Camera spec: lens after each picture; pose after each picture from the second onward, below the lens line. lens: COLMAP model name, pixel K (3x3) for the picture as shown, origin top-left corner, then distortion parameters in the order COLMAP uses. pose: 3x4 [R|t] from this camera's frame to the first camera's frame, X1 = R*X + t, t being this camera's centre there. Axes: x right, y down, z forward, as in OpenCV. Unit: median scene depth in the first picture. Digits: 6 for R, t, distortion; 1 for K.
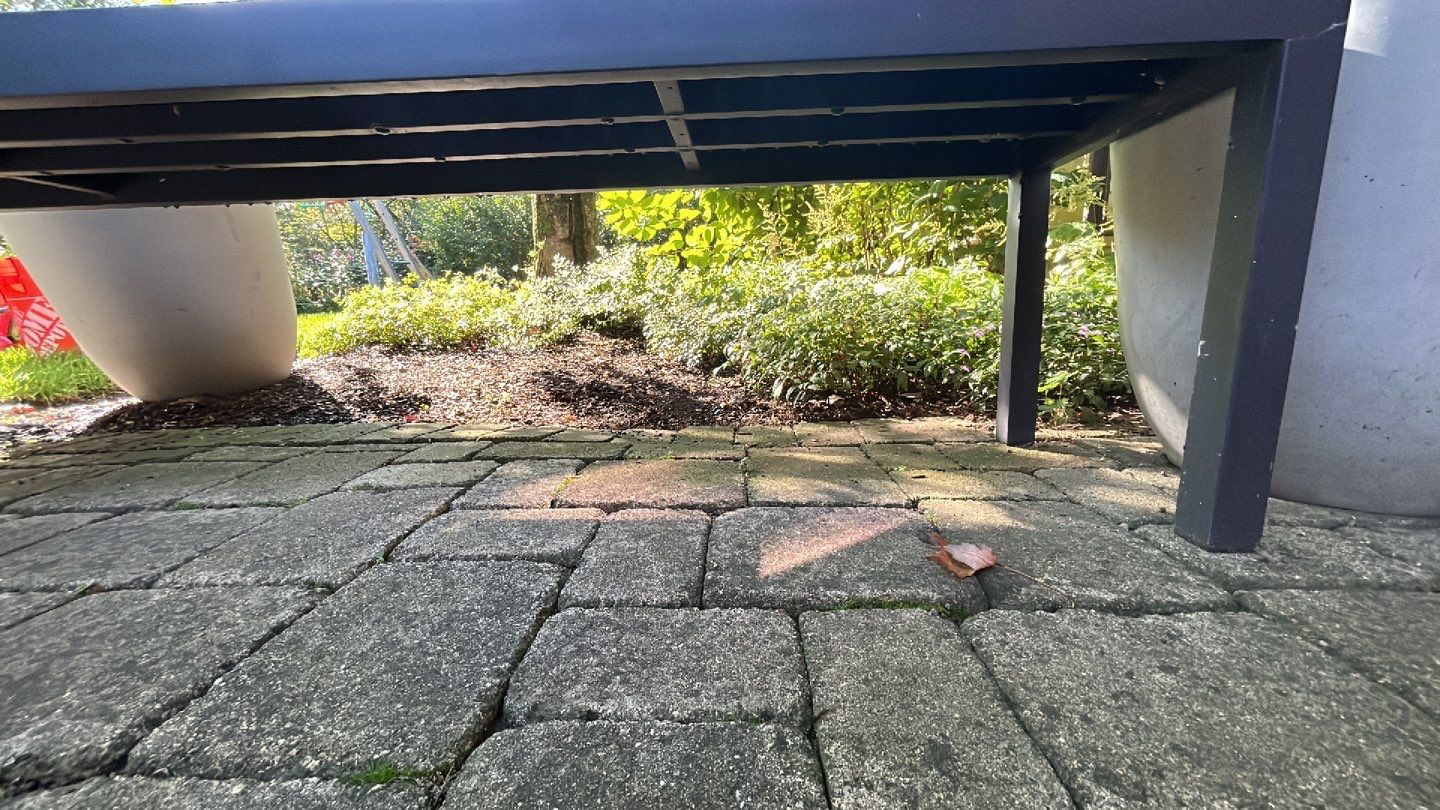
lens RADIAL K [[559.0, 0, 718.1], [0, 559.0, 403.8], [0, 0, 1]] dist [0.000305, -0.000942]
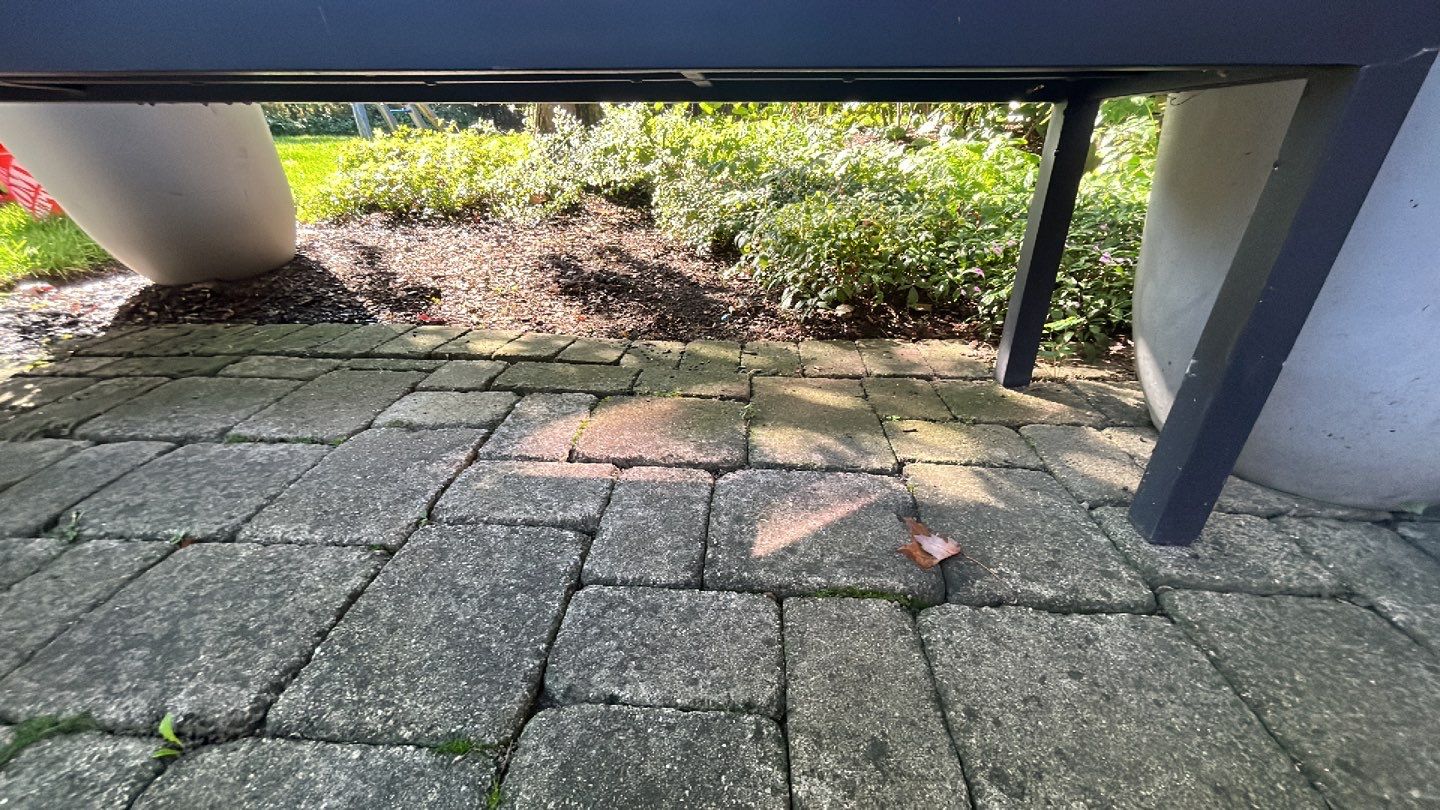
lens RADIAL K [[560.1, 0, 717.7], [0, 560.1, 403.1], [0, 0, 1]] dist [-0.002756, 0.000935]
pose [[0.999392, 0.032942, -0.011446, 0.002129], [-0.028575, 0.961665, 0.272735, -0.165691], [0.019992, -0.272242, 0.962021, -0.018495]]
